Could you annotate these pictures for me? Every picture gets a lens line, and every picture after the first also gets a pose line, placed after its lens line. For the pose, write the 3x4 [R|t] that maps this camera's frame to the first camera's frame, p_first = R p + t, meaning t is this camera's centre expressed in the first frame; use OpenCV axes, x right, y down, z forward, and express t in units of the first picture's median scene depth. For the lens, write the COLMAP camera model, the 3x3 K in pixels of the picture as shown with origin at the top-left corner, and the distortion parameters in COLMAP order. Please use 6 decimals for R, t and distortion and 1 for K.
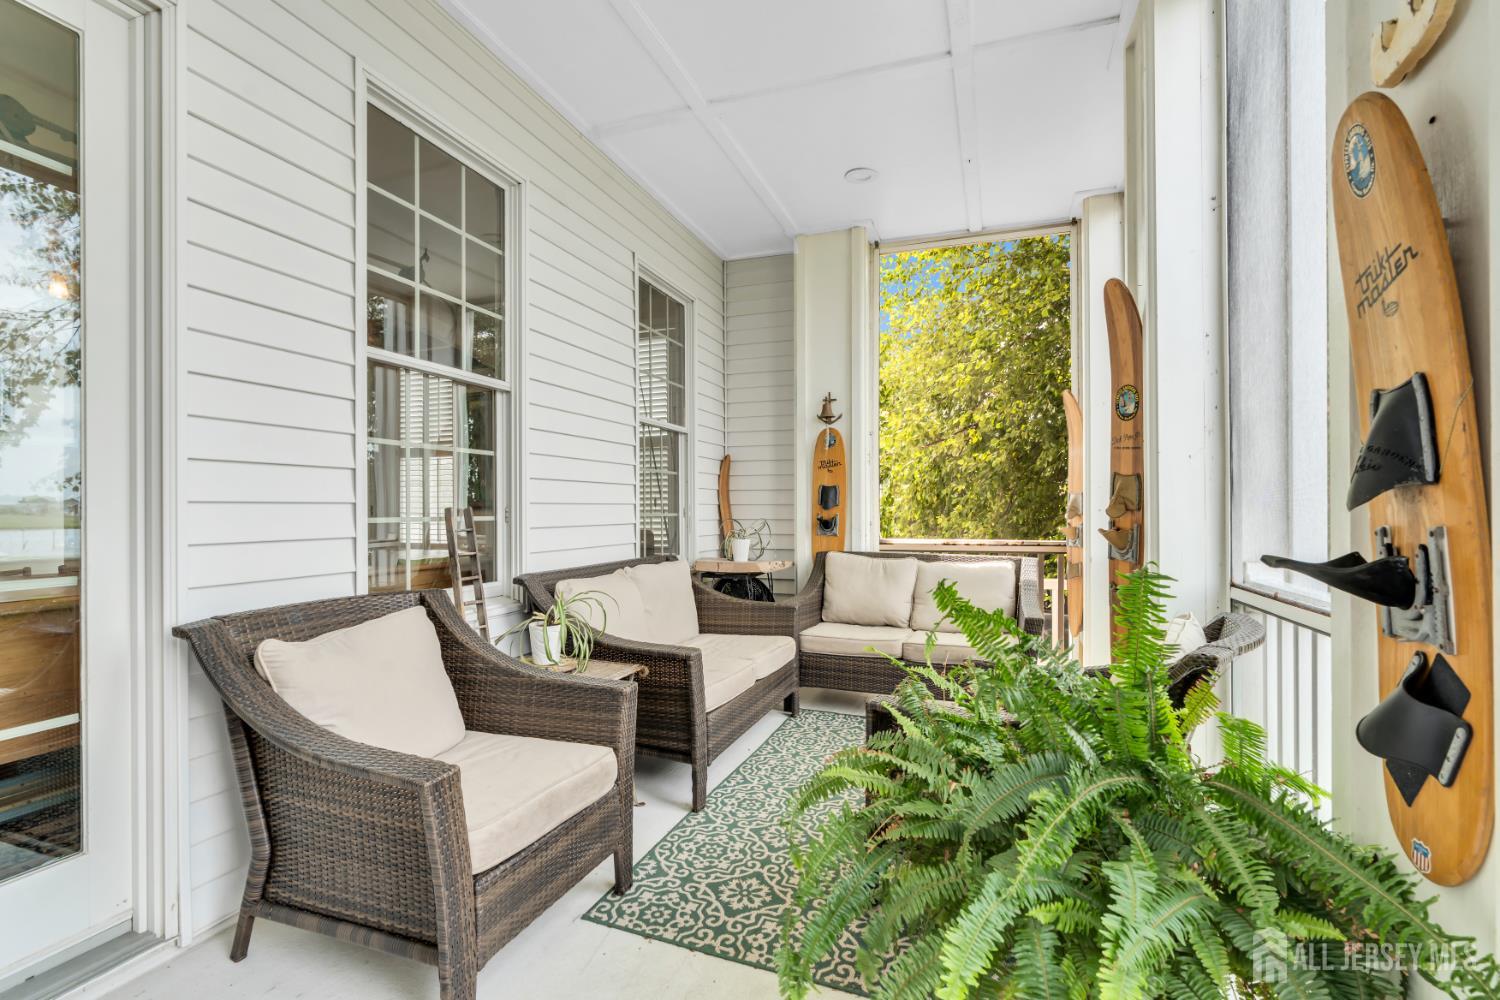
lens RADIAL K [[679.1, 0, 750.0], [0, 679.1, 500.0], [0, 0, 1]] dist [0.000220, -0.000053]
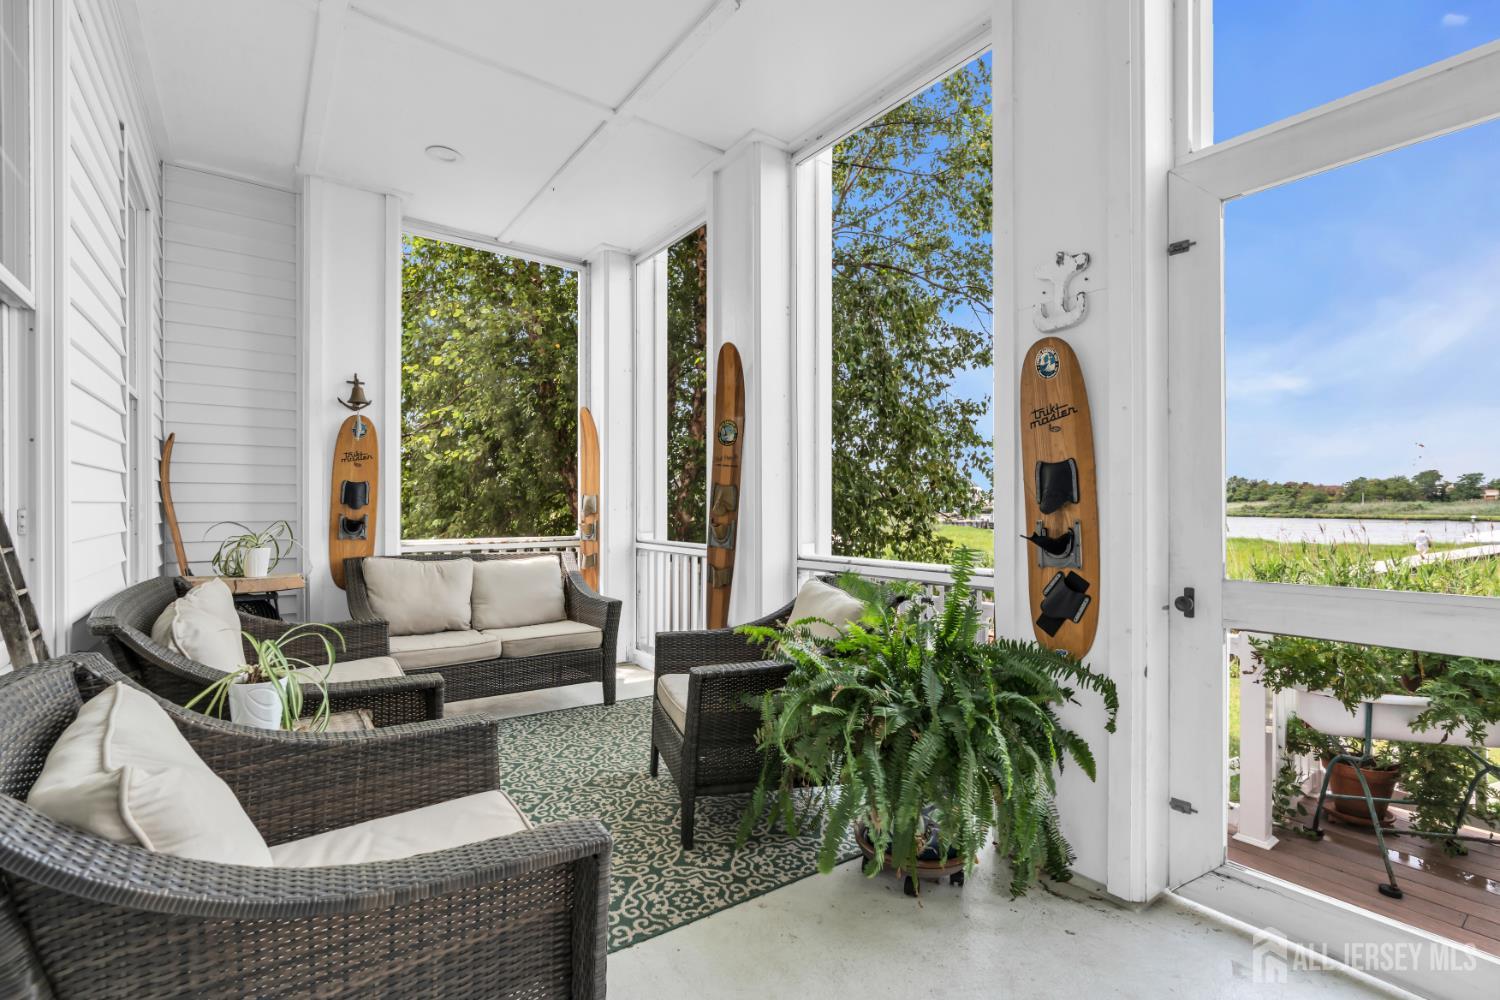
lens RADIAL K [[669.9, 0, 750.0], [0, 669.9, 500.0], [0, 0, 1]] dist [-0.027293, 0.000054]
pose [[0.550079, 0.008032, 0.835074, -0.354971], [-0.013265, 0.999912, -0.000880, -0.003840], [-0.835007, -0.010593, 0.550137, 0.134845]]
